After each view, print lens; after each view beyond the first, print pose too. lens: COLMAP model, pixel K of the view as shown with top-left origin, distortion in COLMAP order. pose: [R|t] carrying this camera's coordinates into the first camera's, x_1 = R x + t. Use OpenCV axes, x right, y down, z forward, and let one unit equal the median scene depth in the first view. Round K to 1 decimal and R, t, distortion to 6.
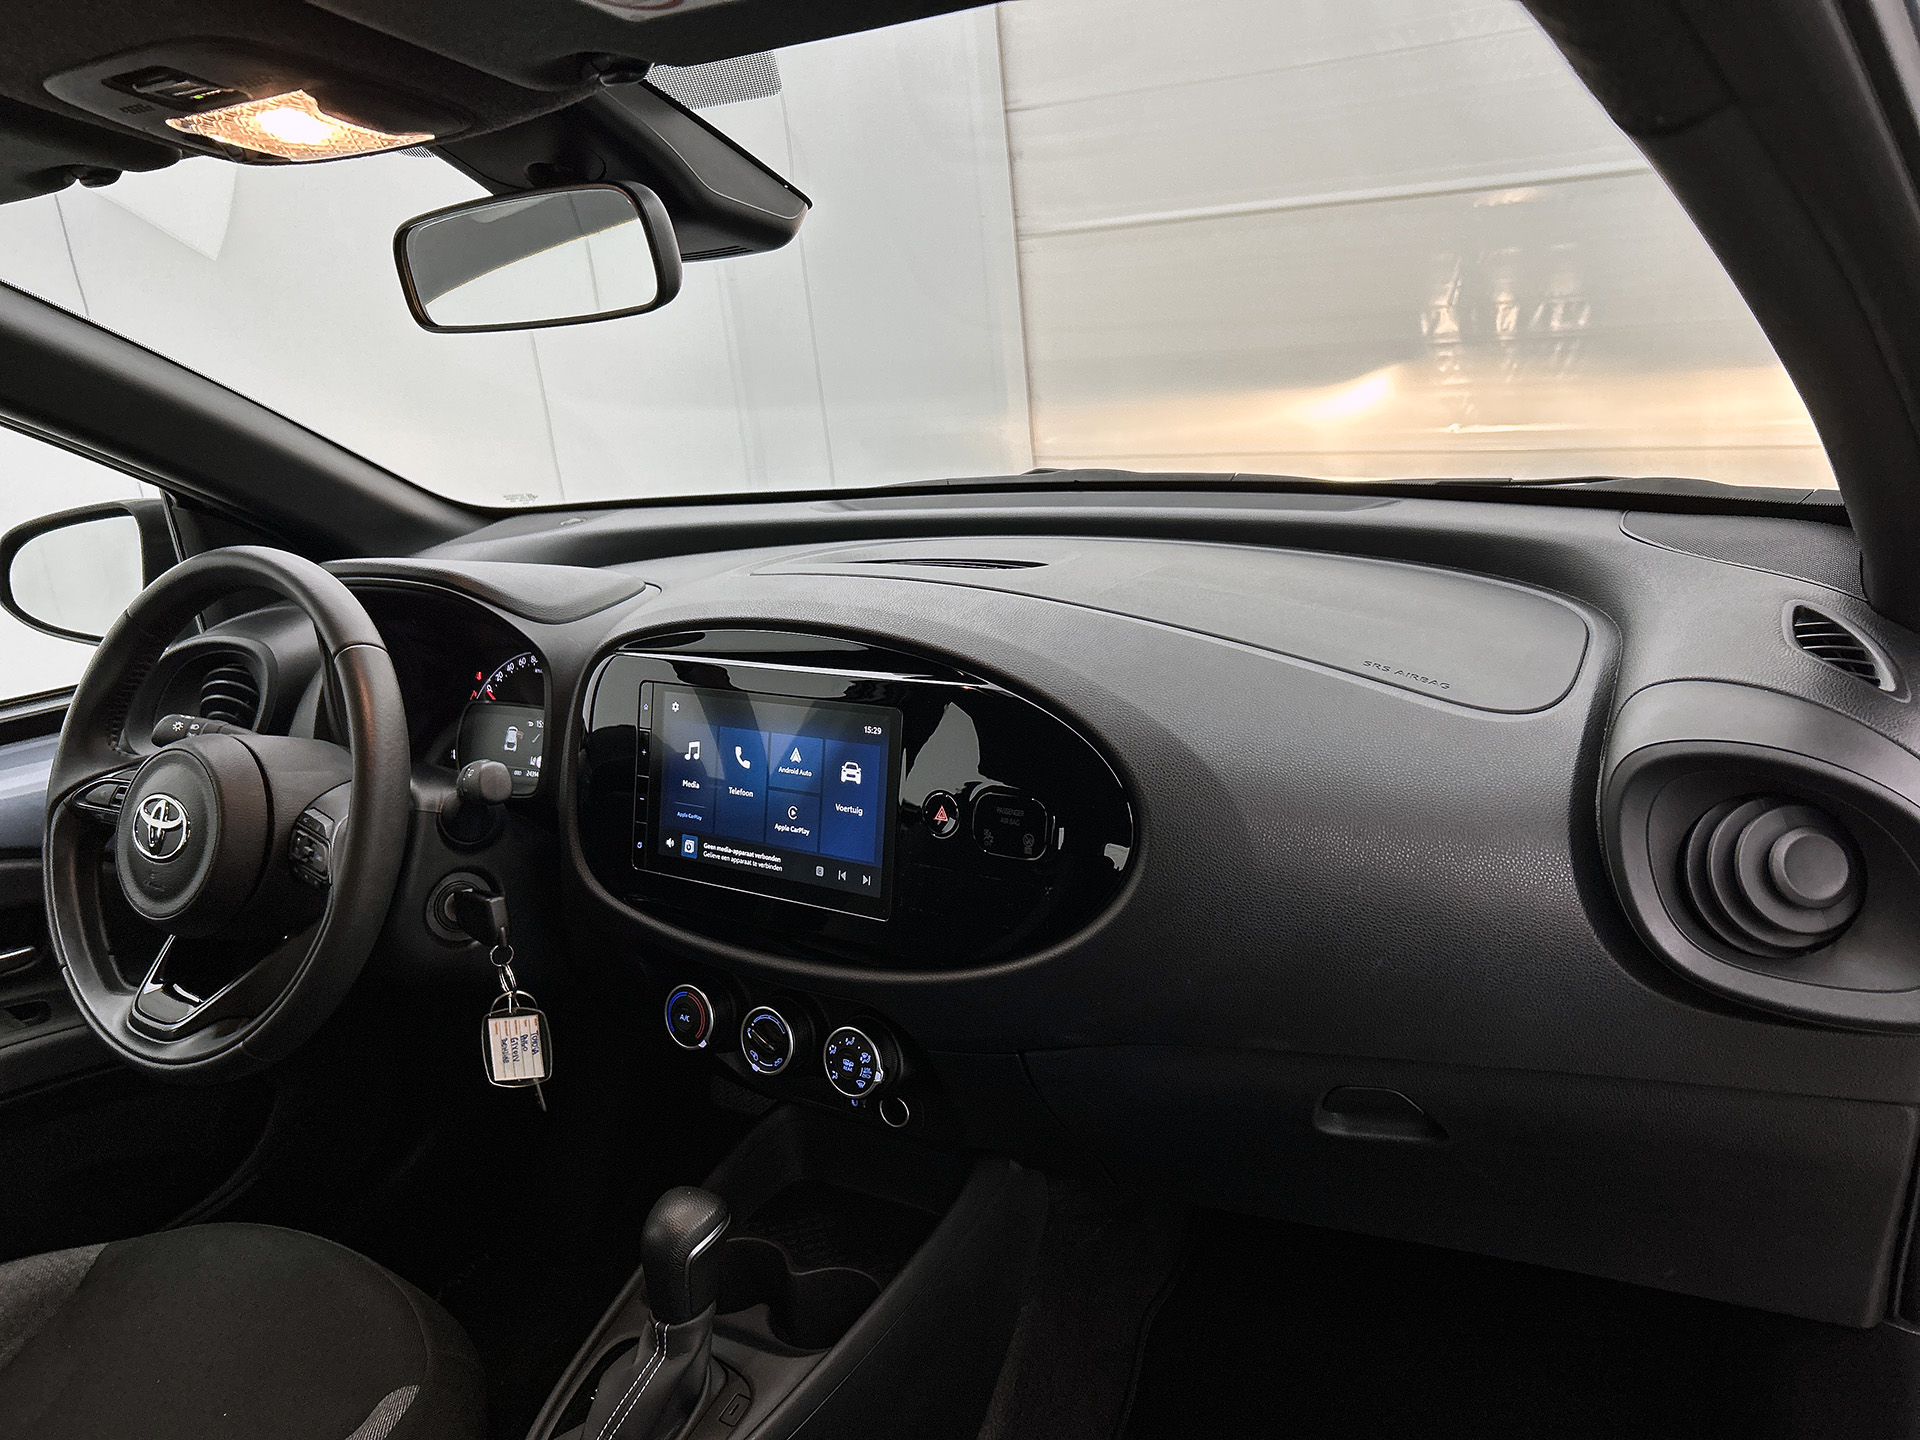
lens RADIAL K [[1474.1, 0, 941.8], [0, 1474.1, 716.0], [0, 0, 1]] dist [0.049162, -0.039176]
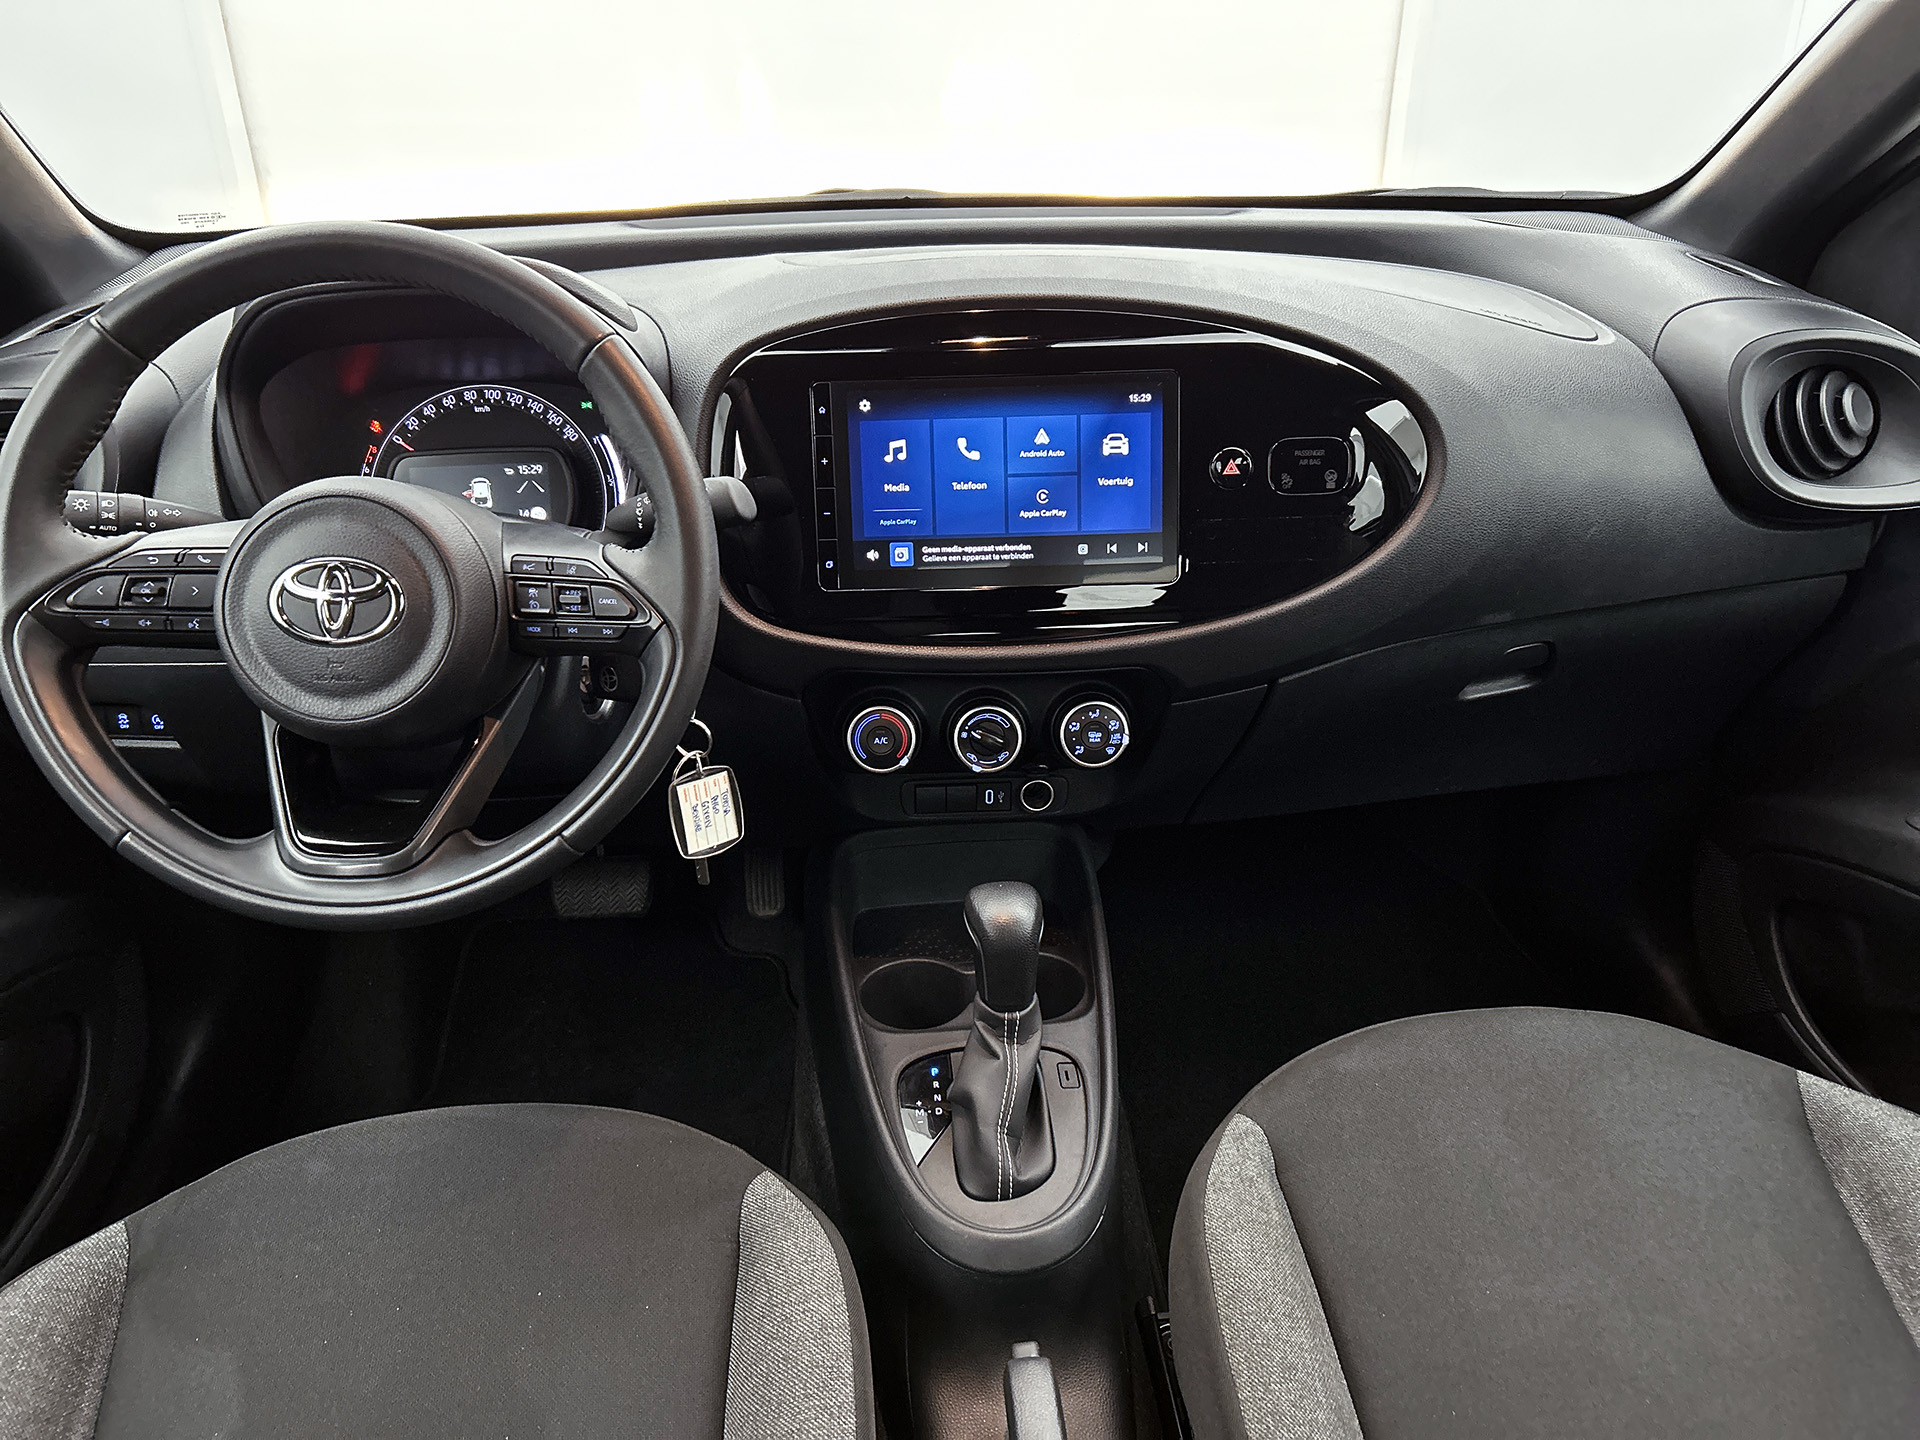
lens RADIAL K [[1474.1, 0, 972.0], [0, 1474.1, 732.2], [0, 0, 1]] dist [0.049162, -0.039176]
pose [[0.805057, -0.181154, 0.564860, -0.698165], [0.110320, 0.981339, 0.157489, 0.056847], [-0.582849, -0.064472, 0.810019, 0.198464]]
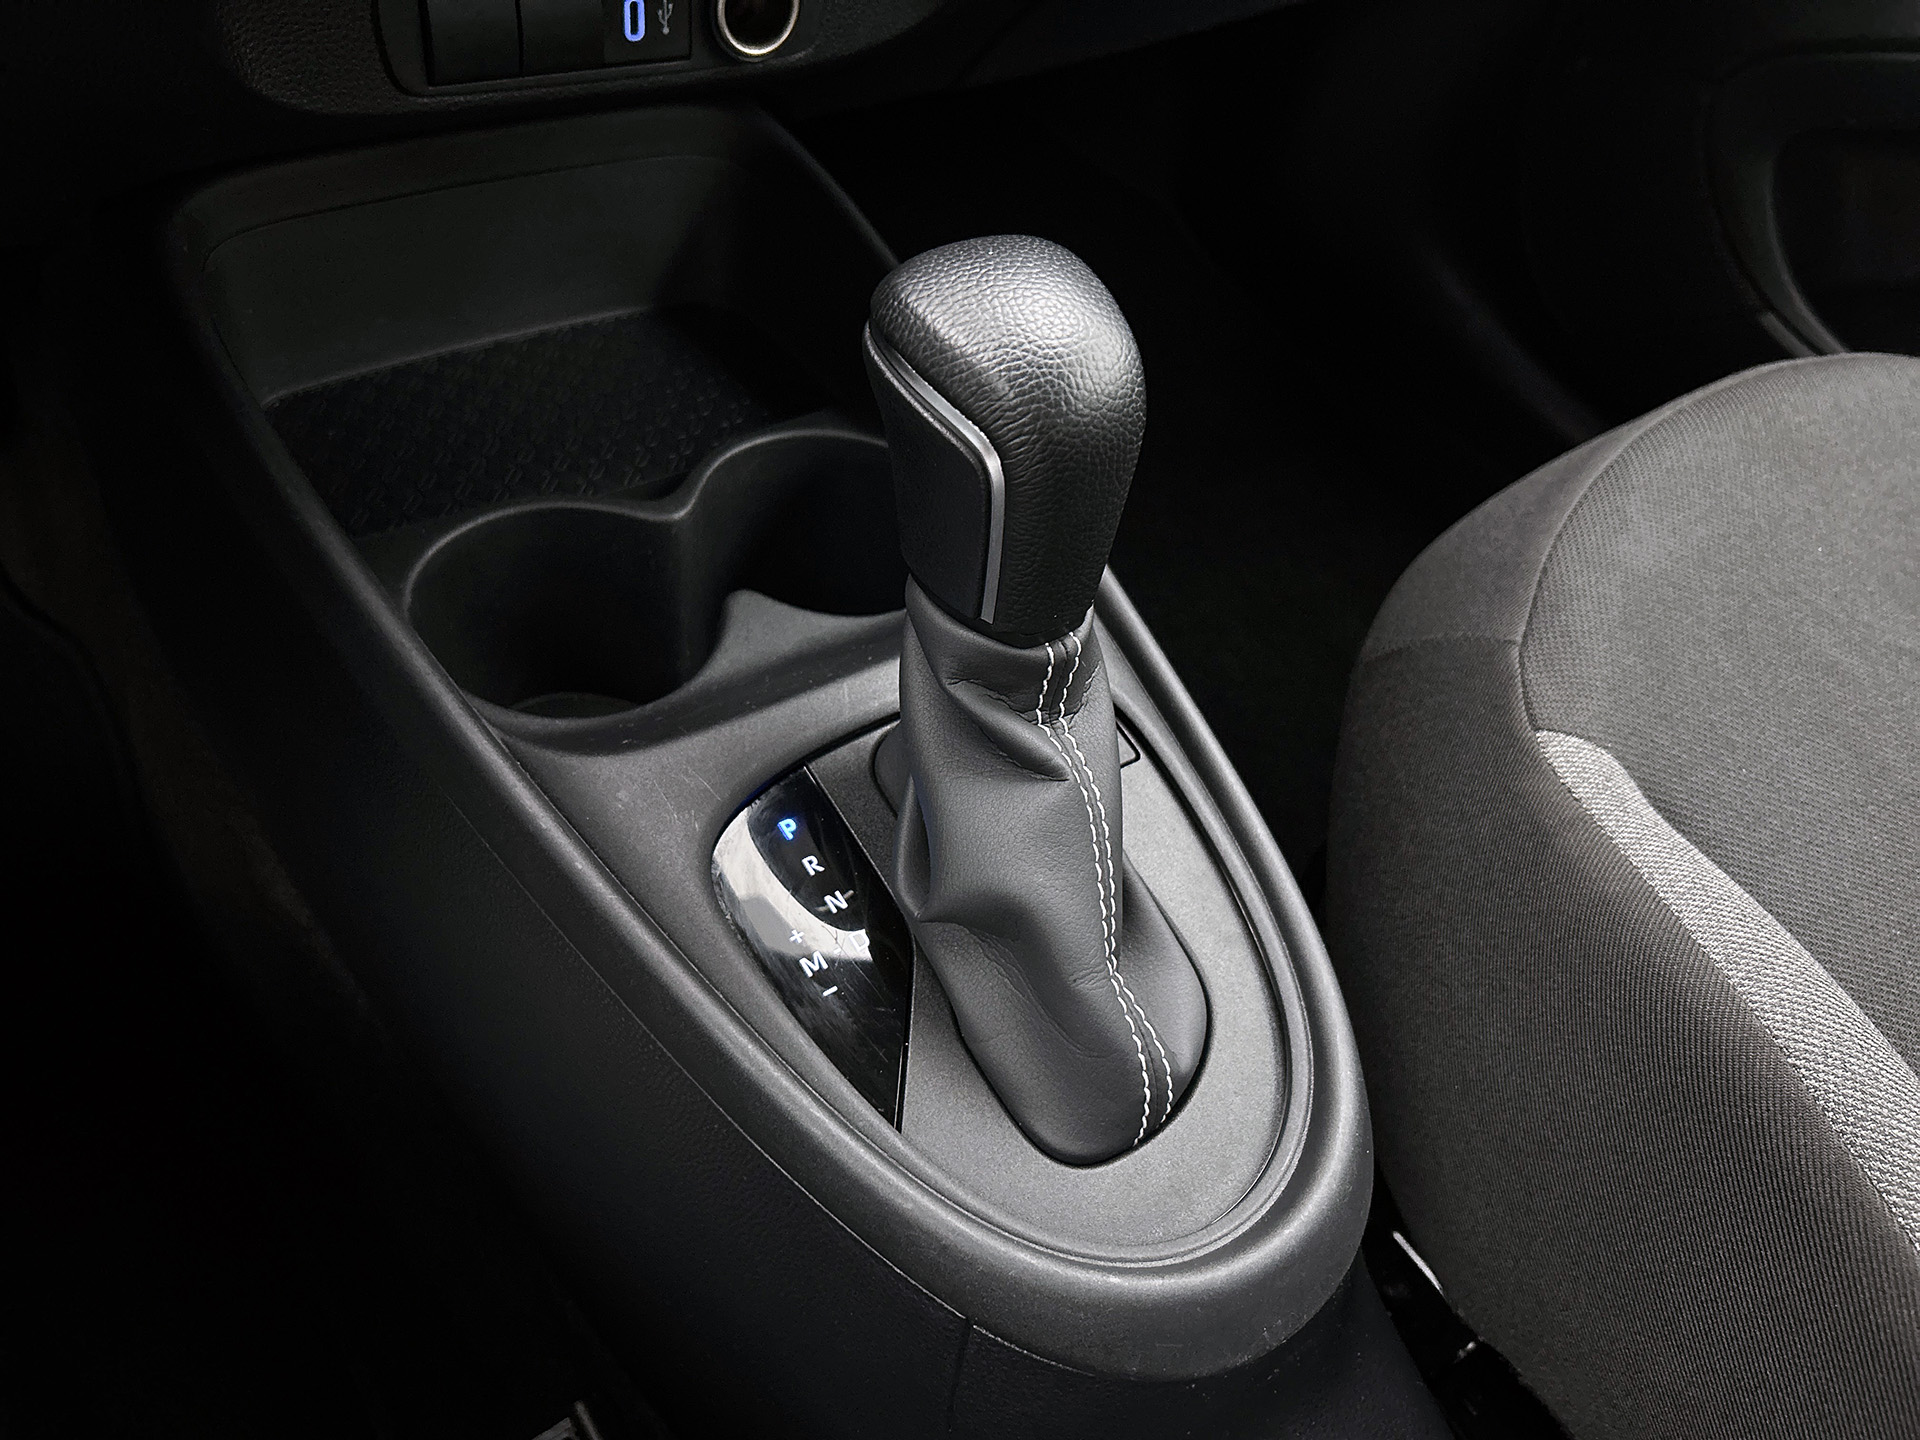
lens RADIAL K [[1474.1, 0, 949.8], [0, 1474.1, 724.4], [0, 0, 1]] dist [0.049162, -0.039176]
pose [[0.384599, -0.561742, 0.732482, -0.429535], [0.082902, 0.811329, 0.578681, 0.212830], [-0.919353, -0.161836, 0.358606, 0.843896]]
